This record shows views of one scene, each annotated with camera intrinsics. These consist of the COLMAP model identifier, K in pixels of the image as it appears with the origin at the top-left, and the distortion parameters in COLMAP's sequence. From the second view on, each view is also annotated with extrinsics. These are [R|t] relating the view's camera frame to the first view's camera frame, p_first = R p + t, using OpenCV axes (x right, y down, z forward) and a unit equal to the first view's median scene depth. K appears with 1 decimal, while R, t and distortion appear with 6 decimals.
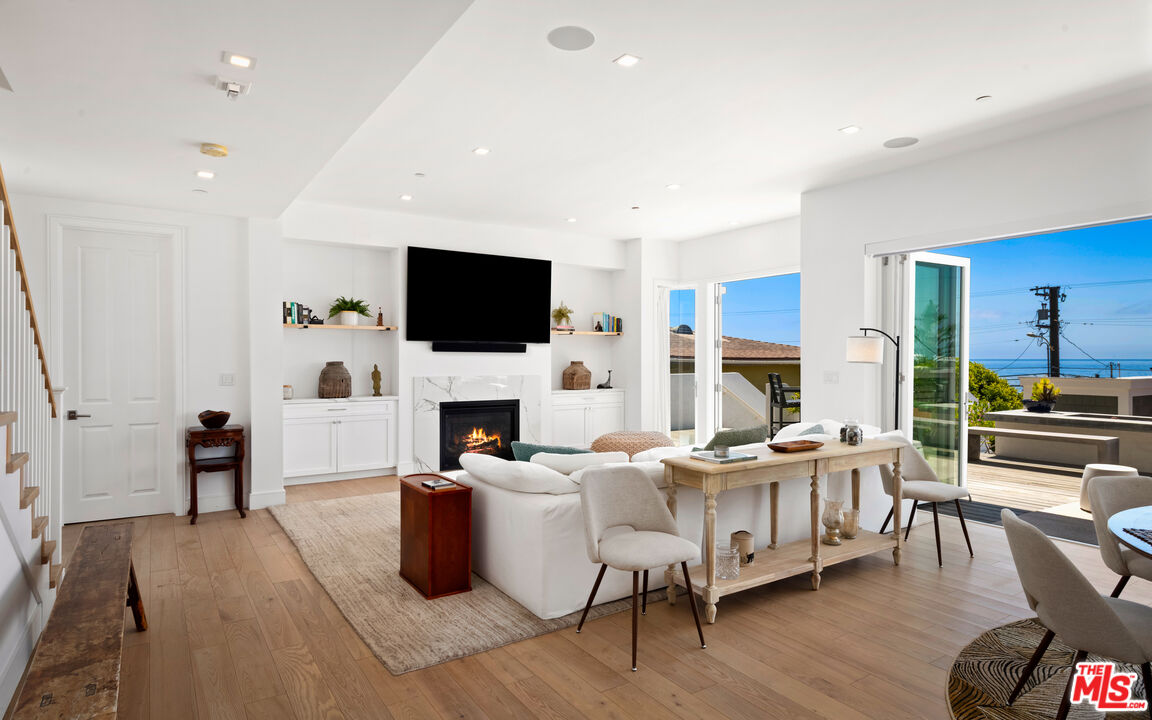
lens RADIAL K [[623.6, 0, 599.3], [0, 623.6, 363.2], [0, 0, 1]] dist [0.005797, 0.000615]
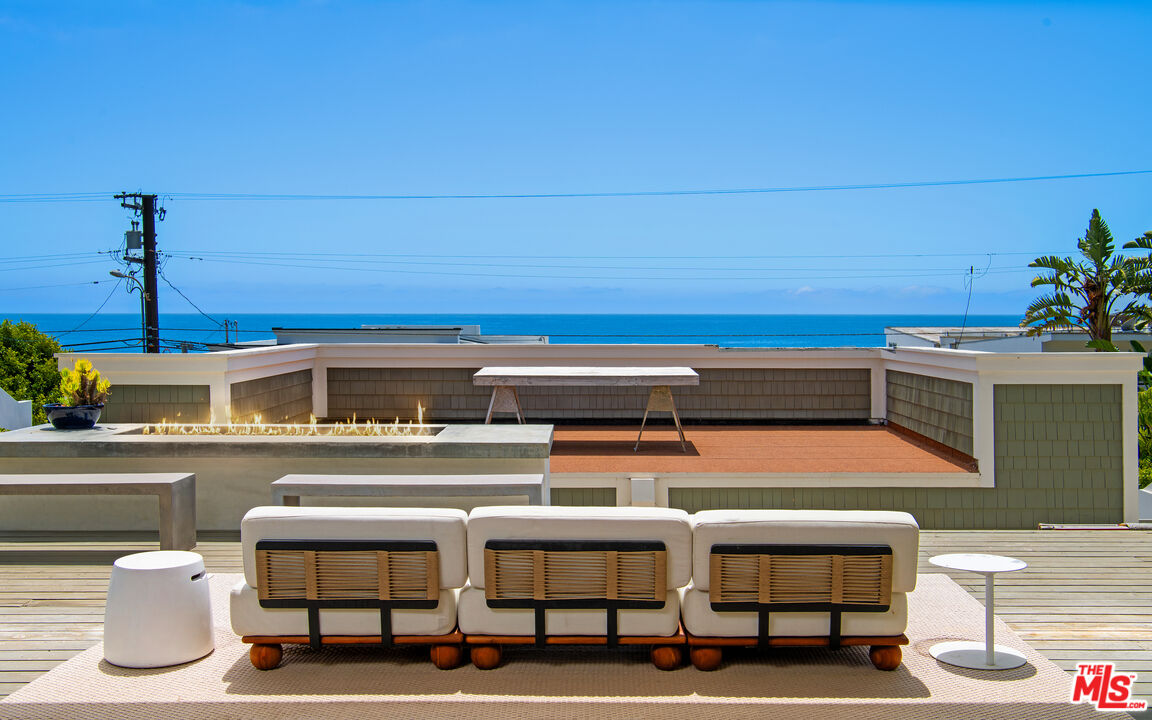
lens RADIAL K [[1170.9, 0, 576.0], [0, 1170.9, 360.0], [0, 0, 1]] dist [-0.011314, -0.015077]
pose [[0.563219, -0.032826, 0.825655, 0.172101], [0.005690, 0.999341, 0.035850, -0.007271], [-0.826288, -0.015494, 0.563035, 0.158882]]
